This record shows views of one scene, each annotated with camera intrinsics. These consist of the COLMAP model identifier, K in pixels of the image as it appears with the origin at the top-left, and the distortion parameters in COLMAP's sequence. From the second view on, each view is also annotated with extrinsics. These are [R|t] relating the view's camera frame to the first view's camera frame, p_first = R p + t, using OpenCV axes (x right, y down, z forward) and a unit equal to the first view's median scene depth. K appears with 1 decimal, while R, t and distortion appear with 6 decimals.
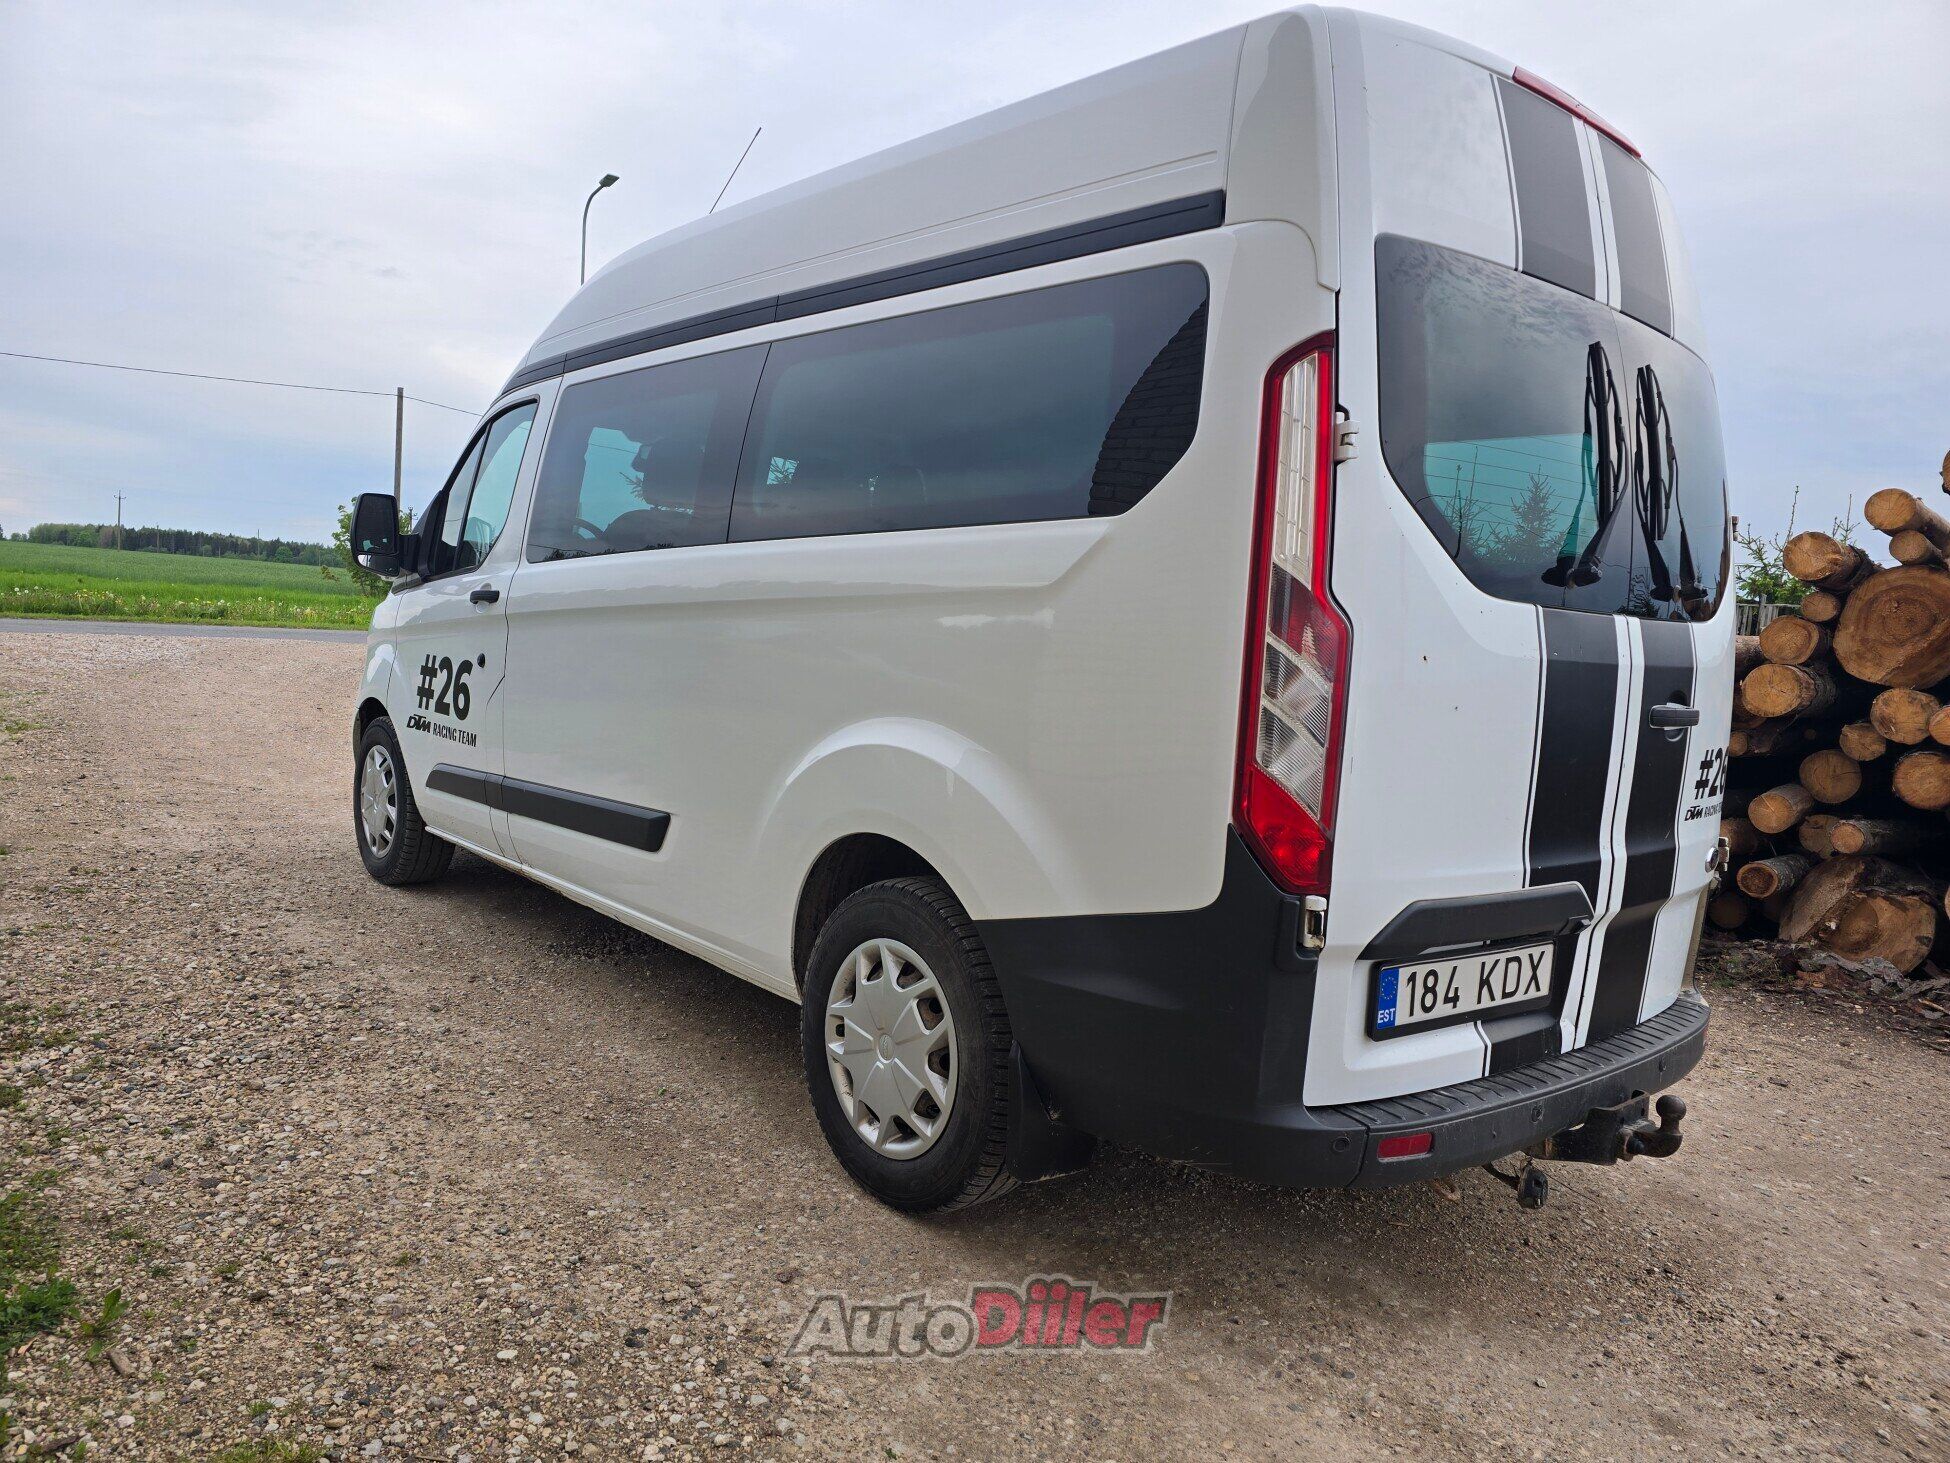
lens RADIAL K [[1323.7, 0, 927.8], [0, 1323.7, 689.7], [0, 0, 1]] dist [0.119147, -0.137871]
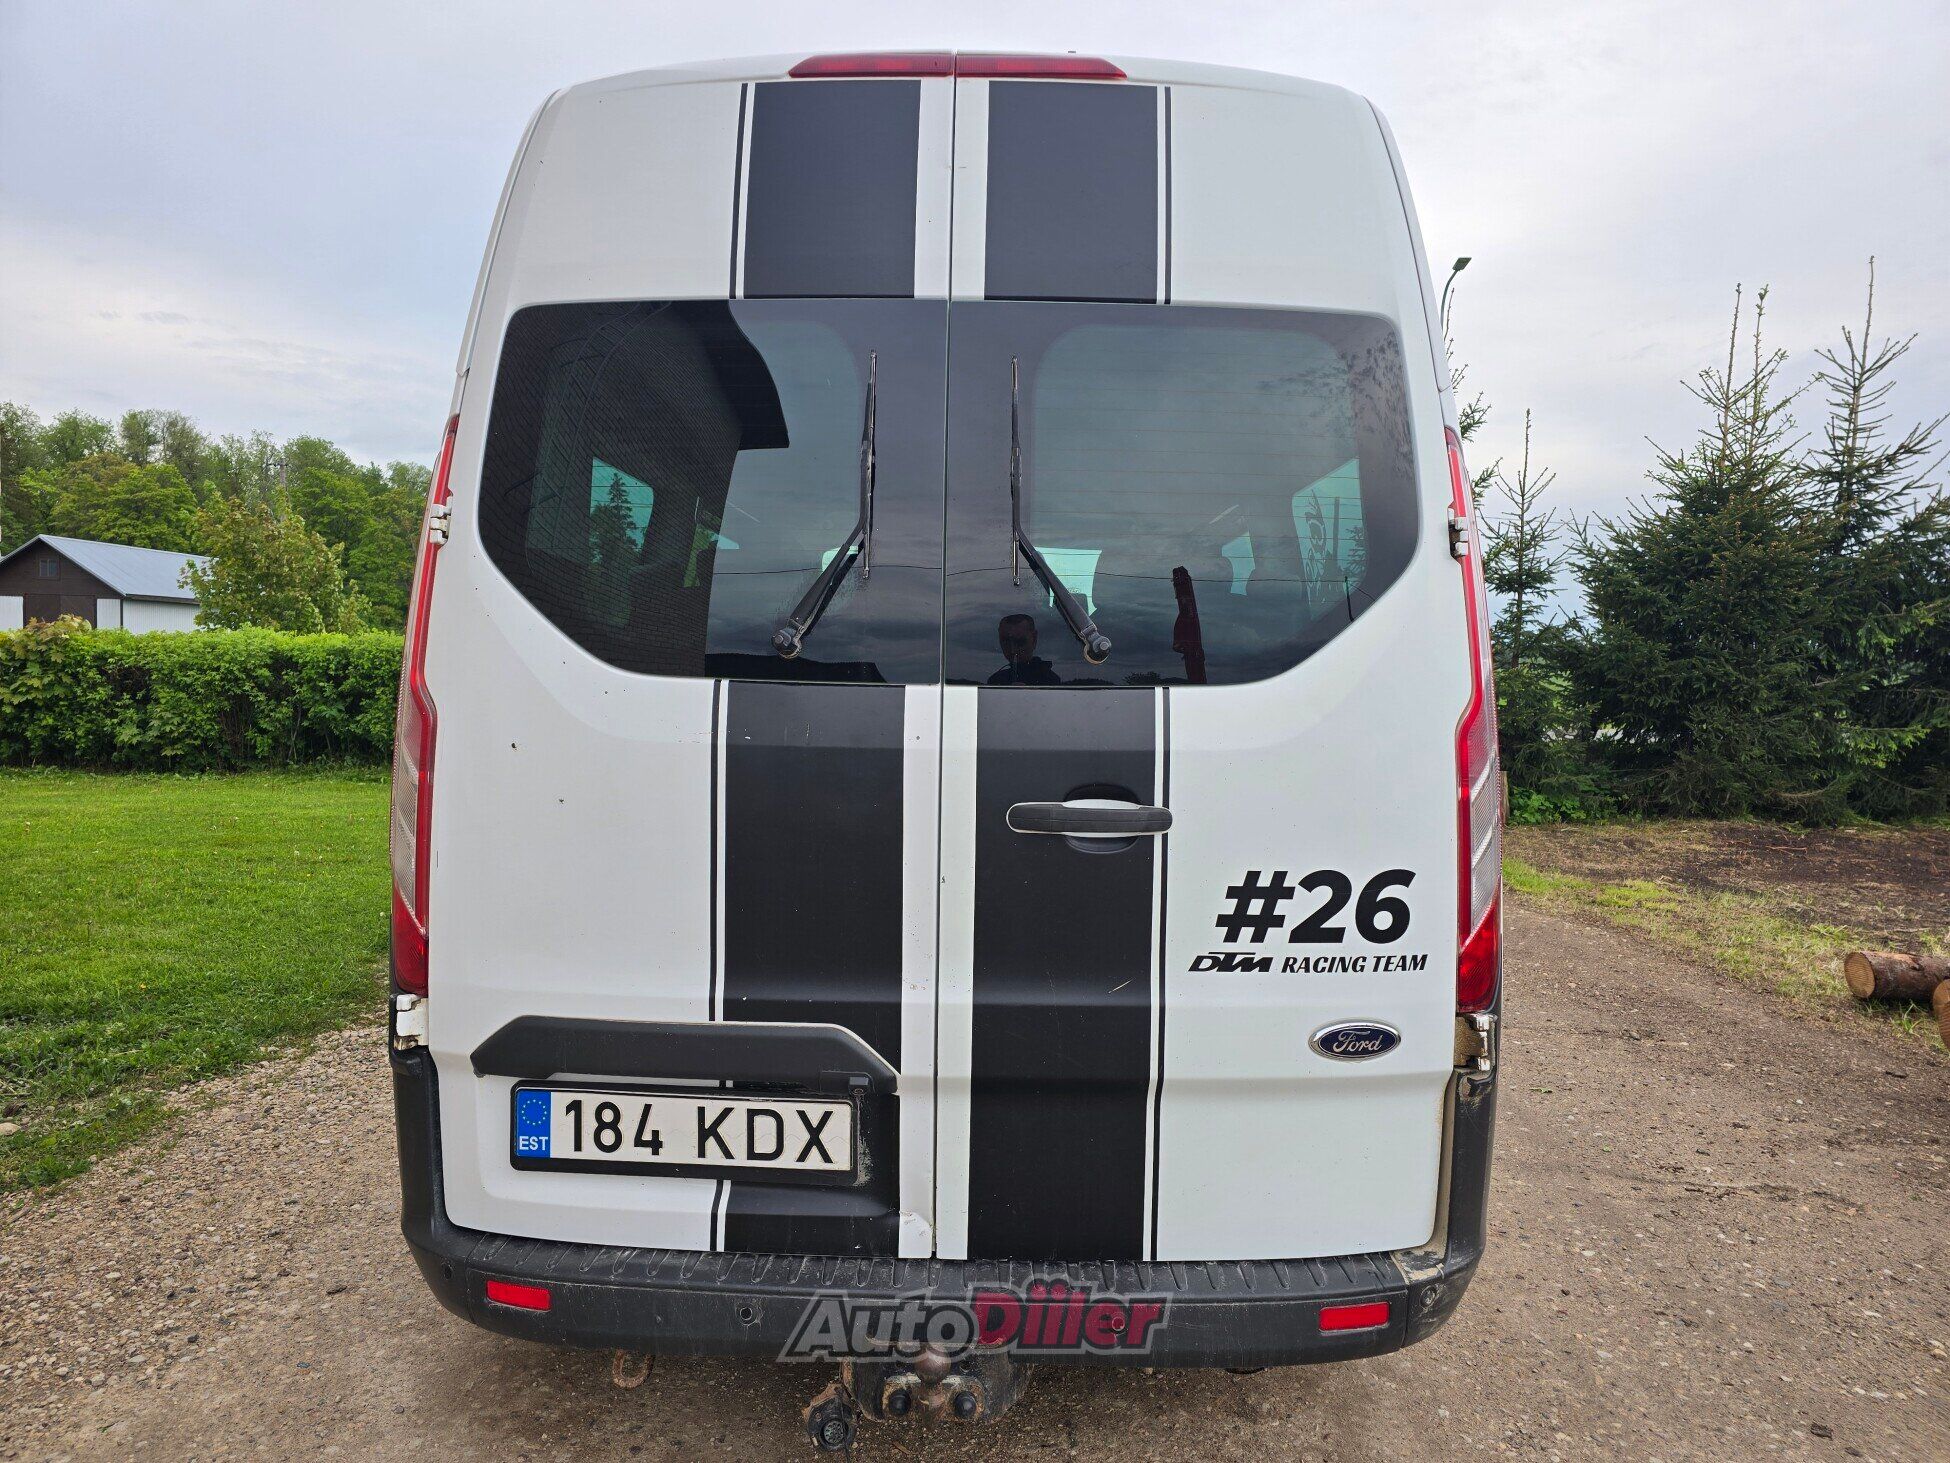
lens RADIAL K [[1323.7, 0, 927.8], [0, 1323.7, 689.7], [0, 0, 1]] dist [0.119147, -0.137871]
pose [[0.743574, -0.044666, -0.667160, 1.086861], [-0.006698, 0.997219, -0.074228, 0.003653], [0.668620, 0.059662, 0.741207, 0.458980]]
